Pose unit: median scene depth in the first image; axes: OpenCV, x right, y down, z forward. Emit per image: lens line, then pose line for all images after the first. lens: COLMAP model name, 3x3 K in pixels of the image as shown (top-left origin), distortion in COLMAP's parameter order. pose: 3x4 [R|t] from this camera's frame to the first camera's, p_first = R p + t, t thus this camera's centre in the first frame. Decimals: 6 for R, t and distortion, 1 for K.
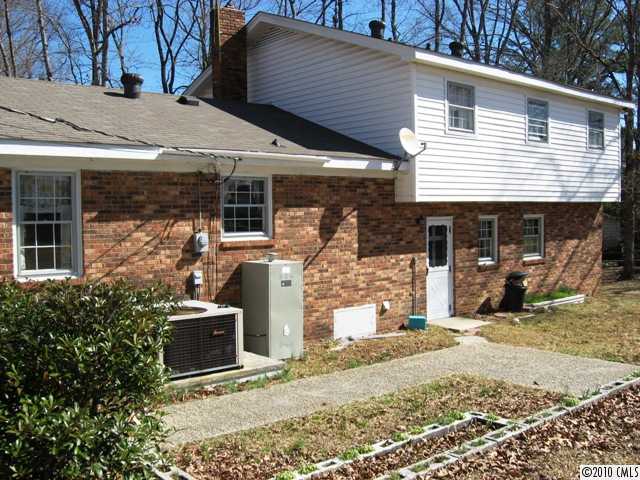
lens RADIAL K [[666.8, 0, 320.0], [0, 666.8, 240.0], [0, 0, 1]] dist [-0.138495, 0.001925]
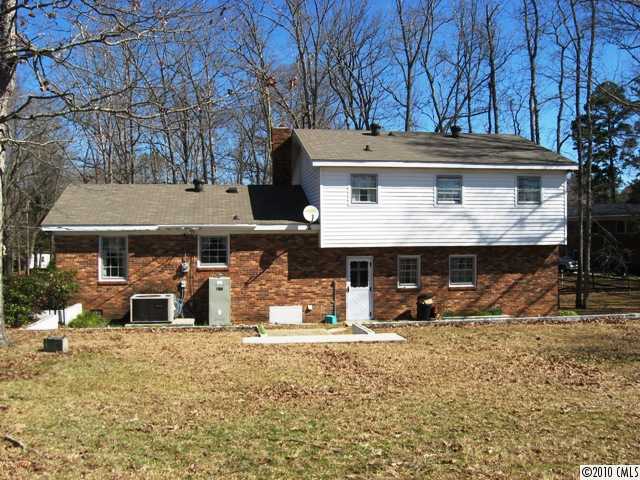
lens RADIAL K [[666.8, 0, 320.0], [0, 666.8, 240.0], [0, 0, 1]] dist [-0.138495, 0.001925]
pose [[0.860378, 0.004580, -0.509636, 1.005276], [-0.025213, 0.999118, -0.033586, -0.018945], [0.509032, 0.041746, 0.859734, -0.476529]]
